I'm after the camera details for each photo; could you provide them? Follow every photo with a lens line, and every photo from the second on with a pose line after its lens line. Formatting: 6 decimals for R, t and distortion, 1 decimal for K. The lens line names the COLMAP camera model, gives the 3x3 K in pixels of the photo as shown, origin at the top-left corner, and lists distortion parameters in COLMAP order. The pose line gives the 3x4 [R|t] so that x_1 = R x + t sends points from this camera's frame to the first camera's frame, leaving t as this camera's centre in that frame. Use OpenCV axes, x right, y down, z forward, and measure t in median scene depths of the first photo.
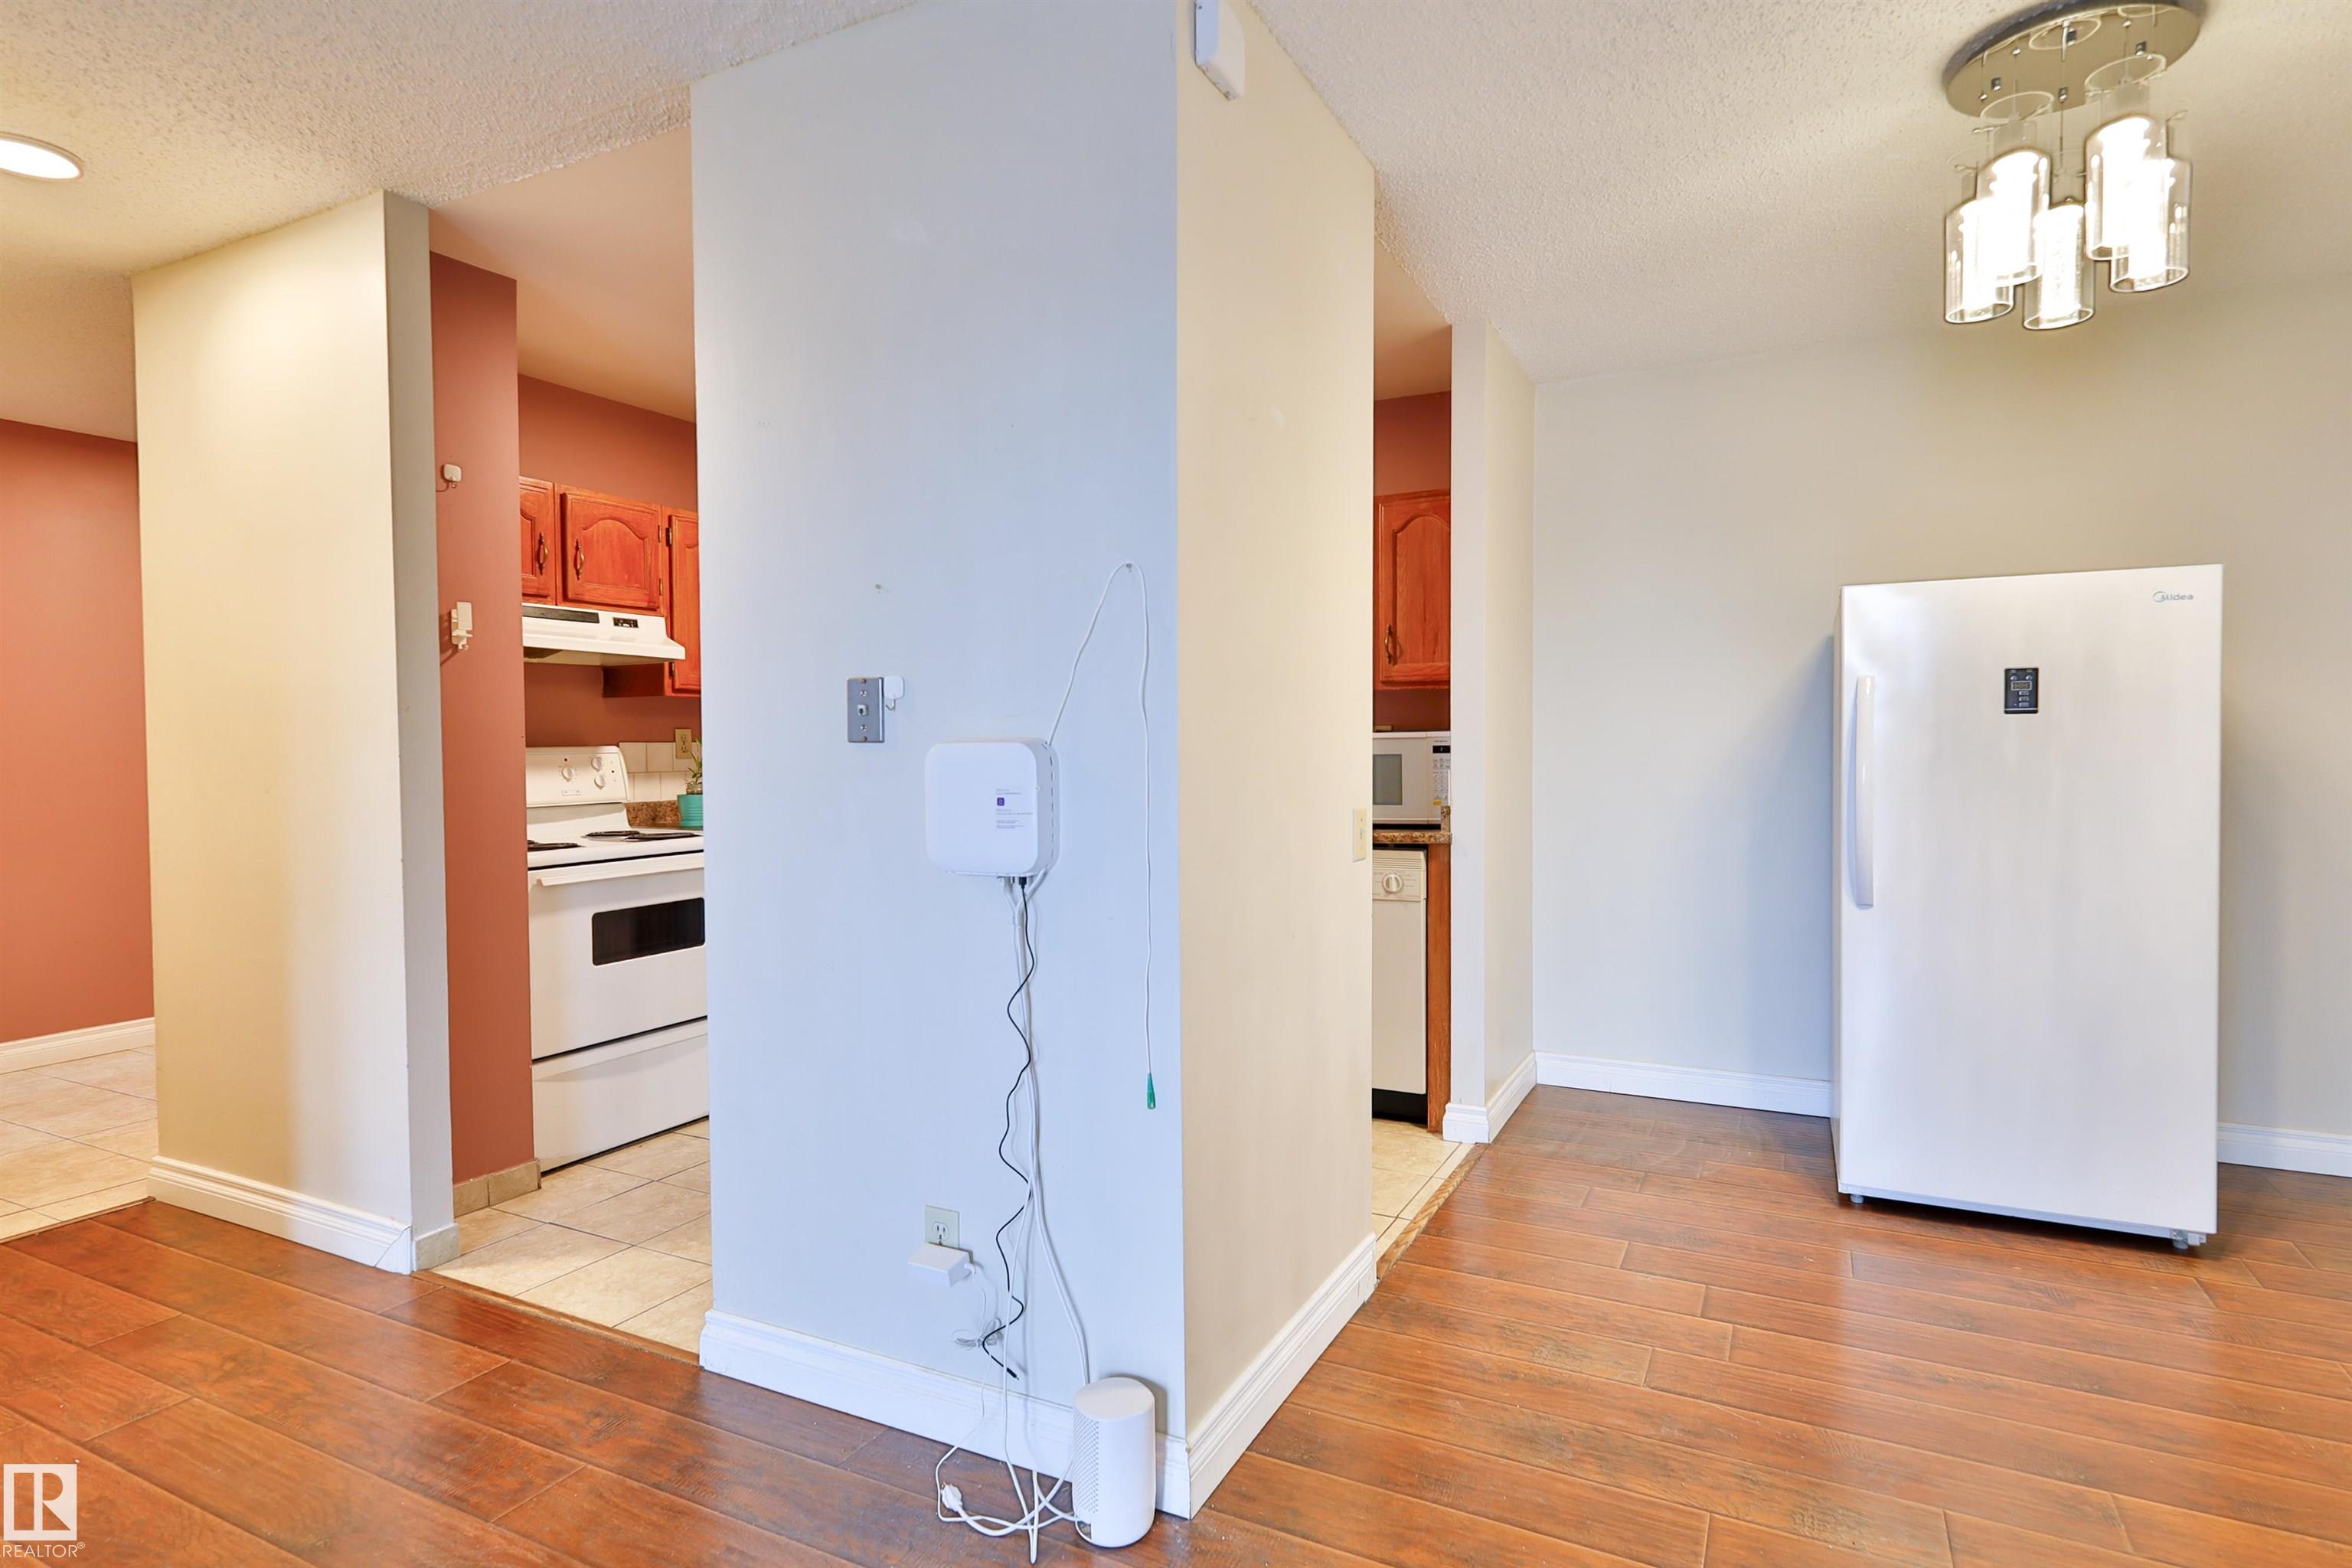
lens RADIAL K [[1176.6, 0, 1176.0], [0, 1176.6, 784.0], [0, 0, 1]] dist [0.021391, 0.000025]
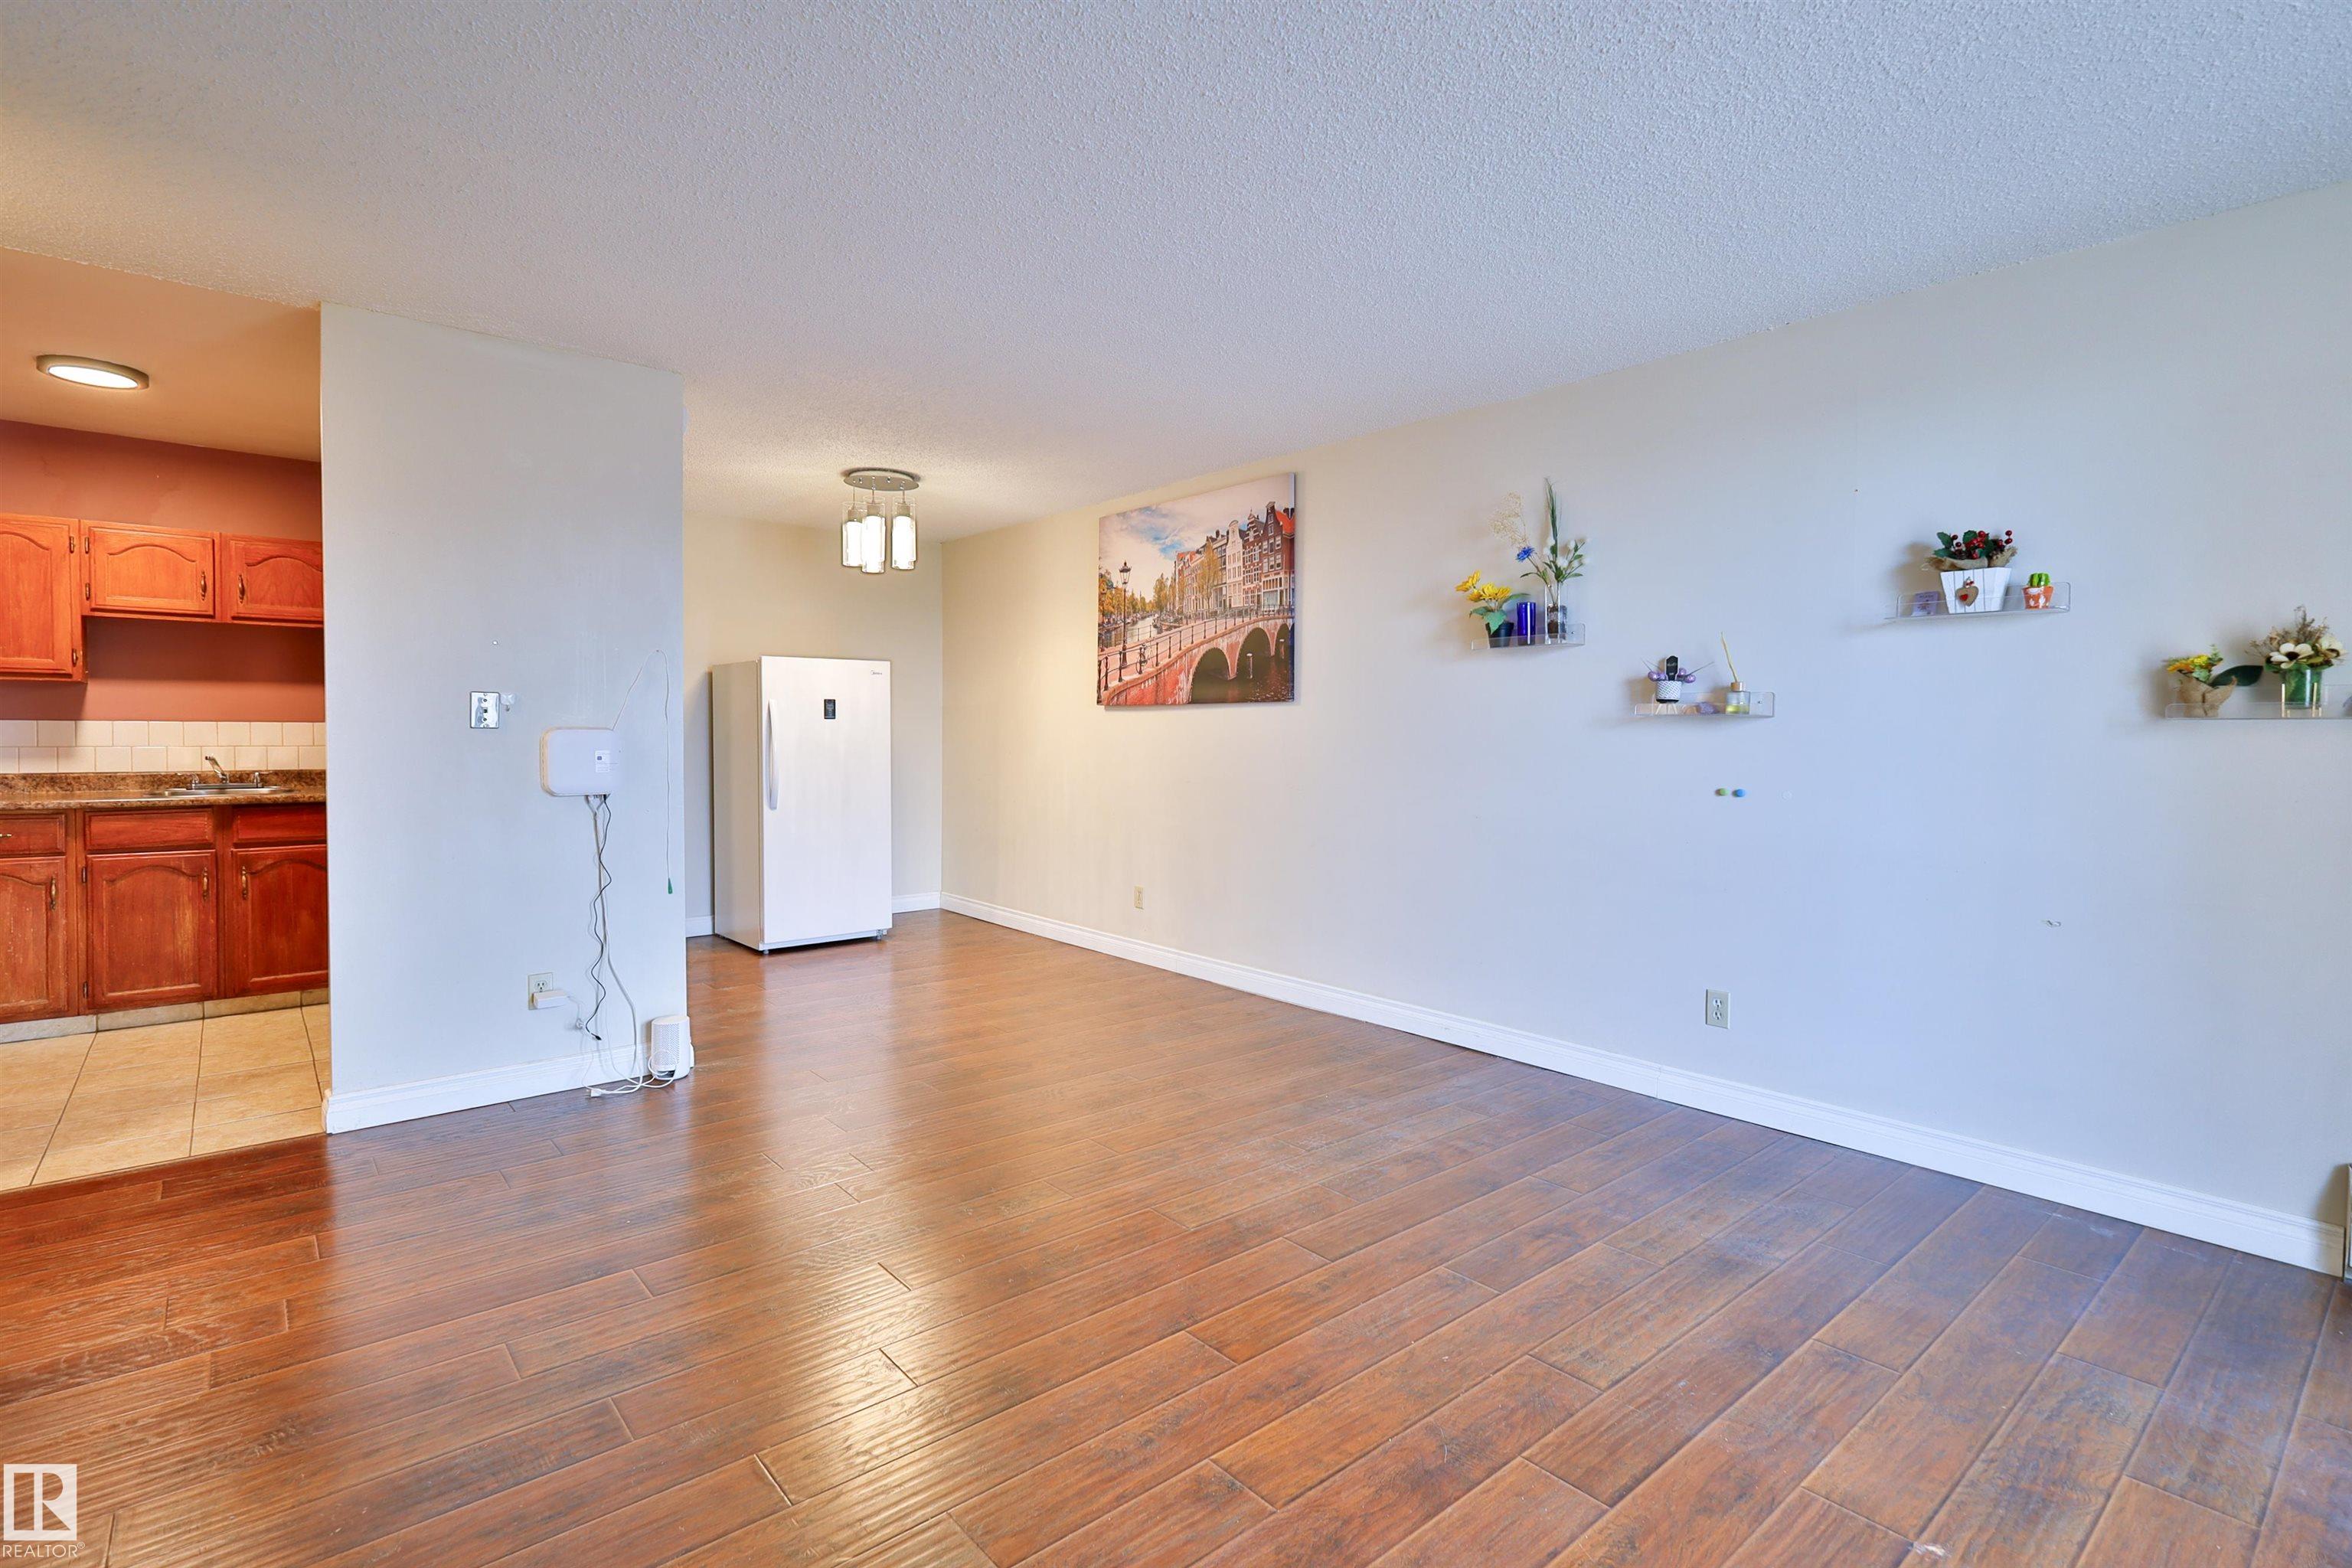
lens RADIAL K [[1107.5, 0, 1210.4], [0, 1107.5, 749.9], [0, 0, 1]] dist [0.003293, 0.000359]
pose [[0.353159, -0.008916, 0.935521, -0.826327], [0.022006, 0.999757, 0.001222, 0.011783], [-0.935305, 0.020155, 0.353269, -0.357418]]
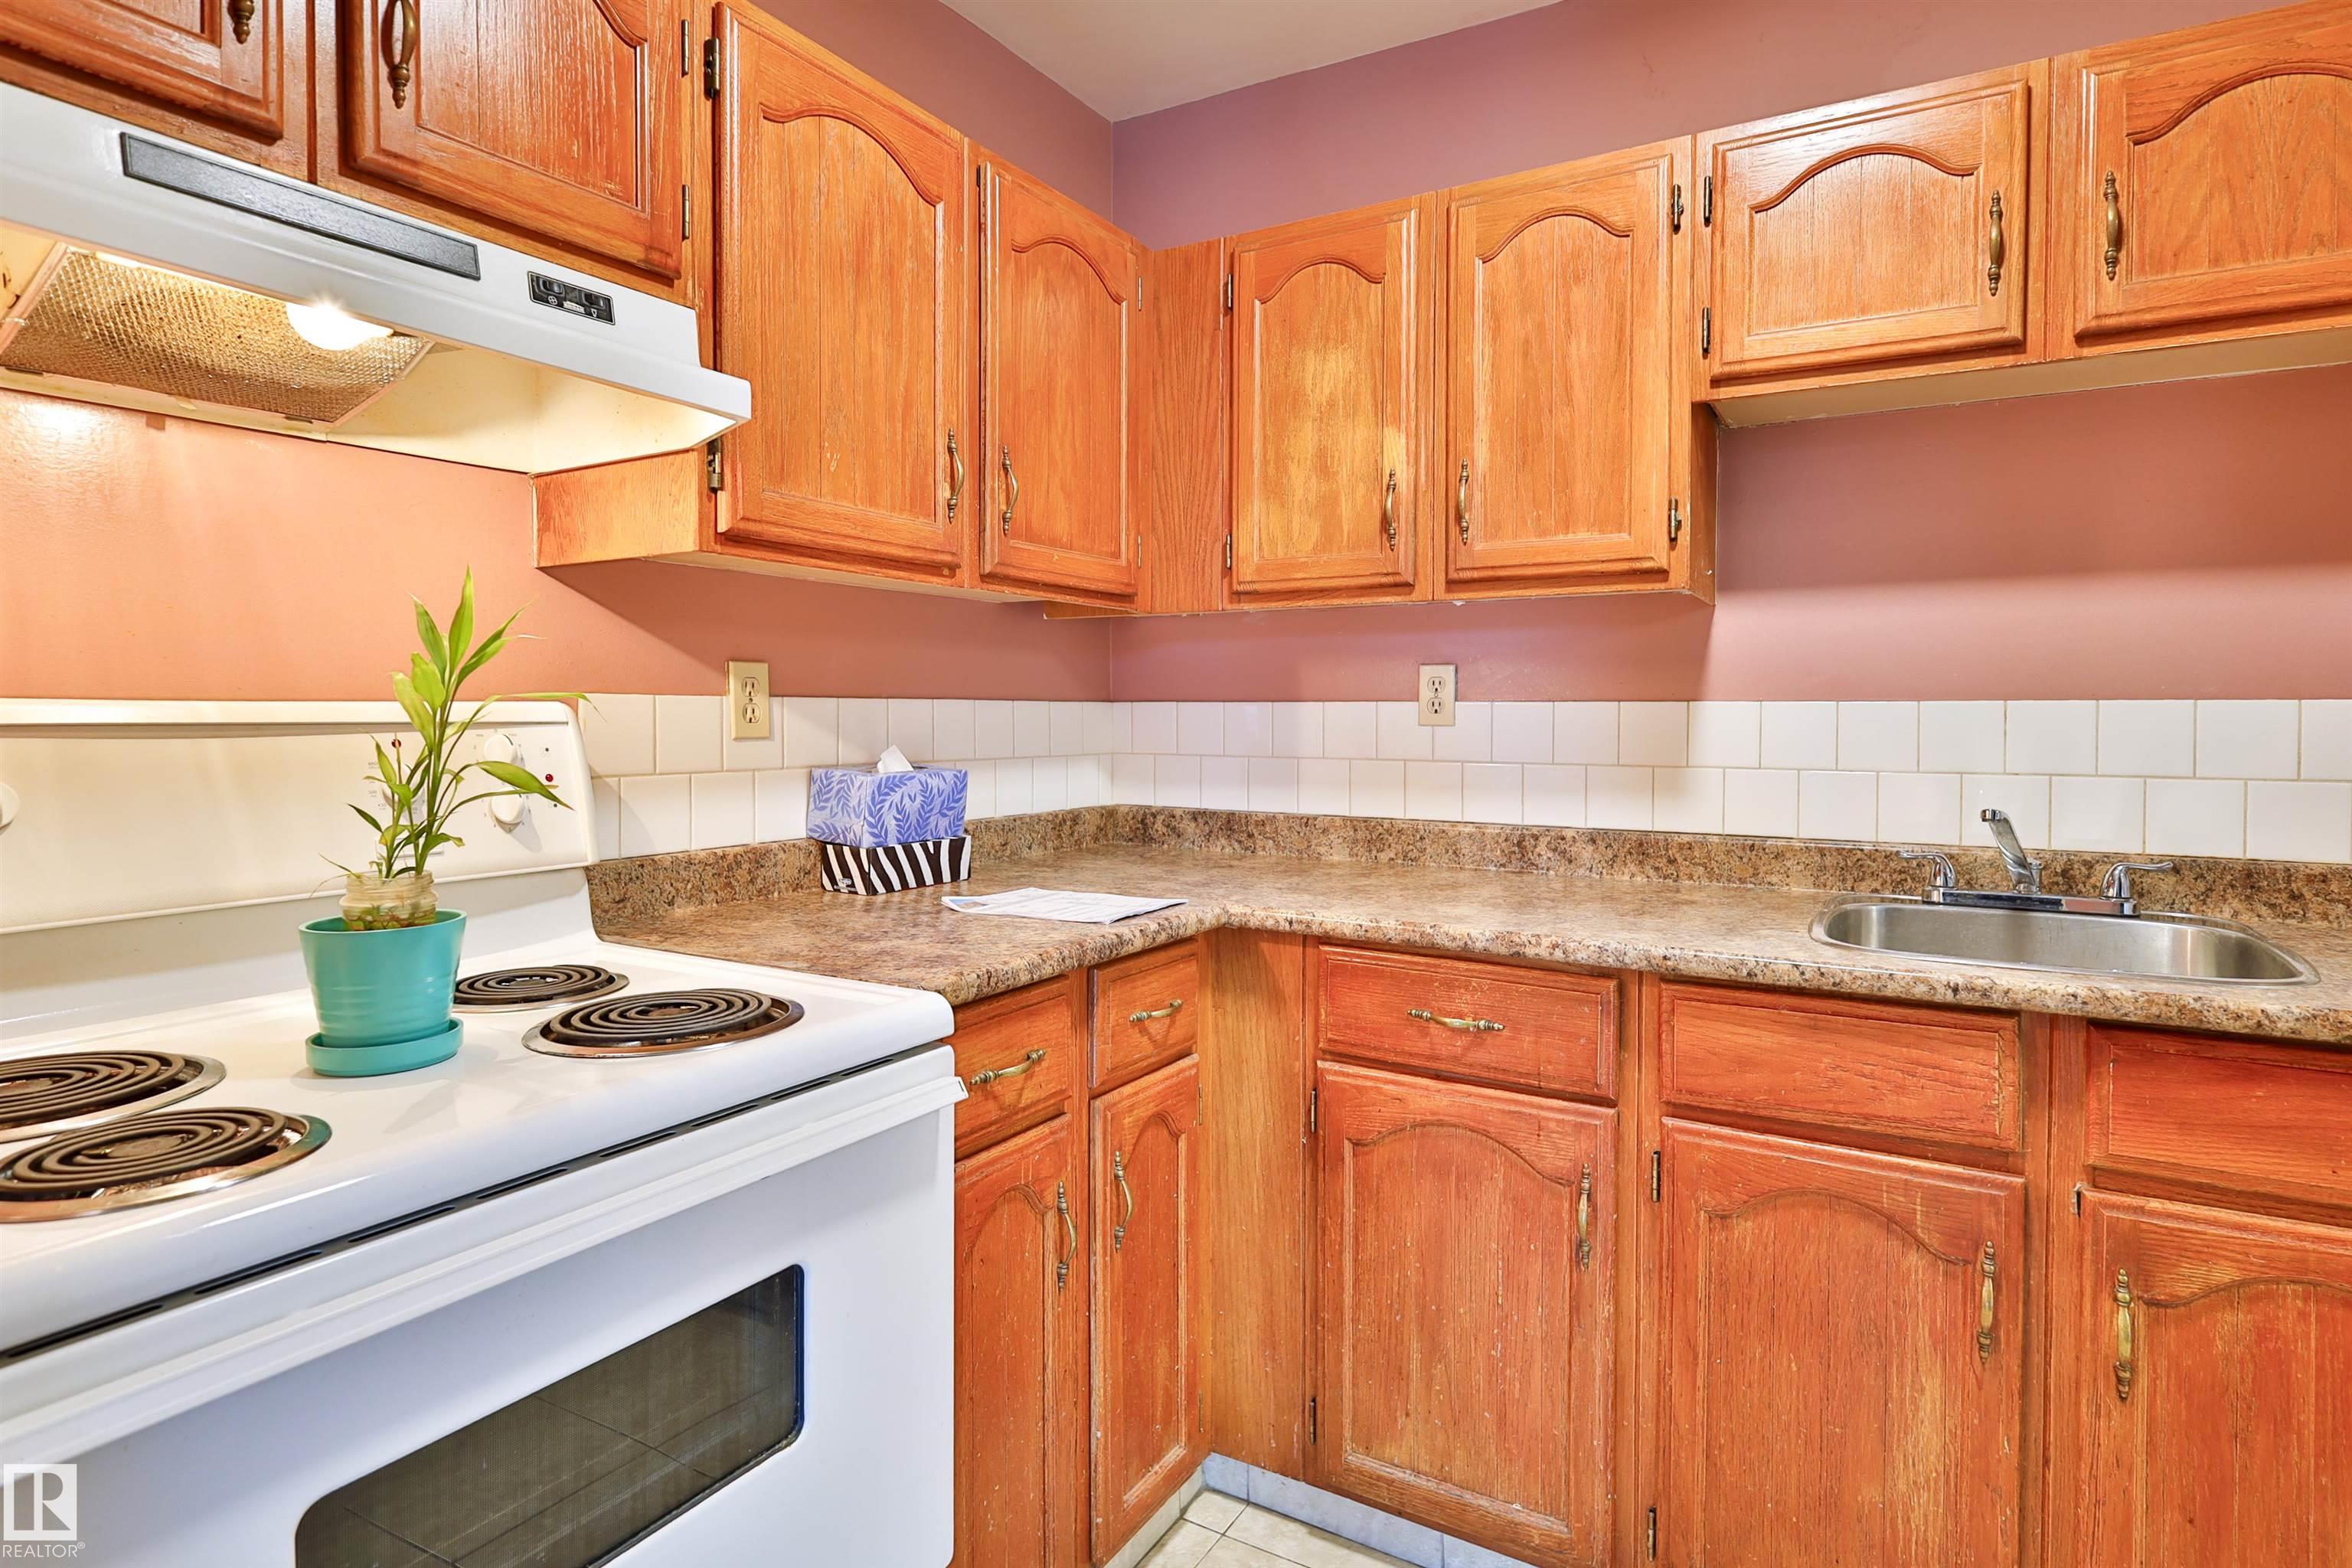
lens RADIAL K [[1257.3, 0, 1181.2], [0, 1257.3, 746.9], [0, 0, 1]] dist [0.005123, 0.000090]
pose [[0.998985, 0.011633, -0.043524, -0.305497], [-0.011968, 0.999901, -0.007445, -0.020542], [0.043433, 0.007959, 0.999025, 0.713001]]
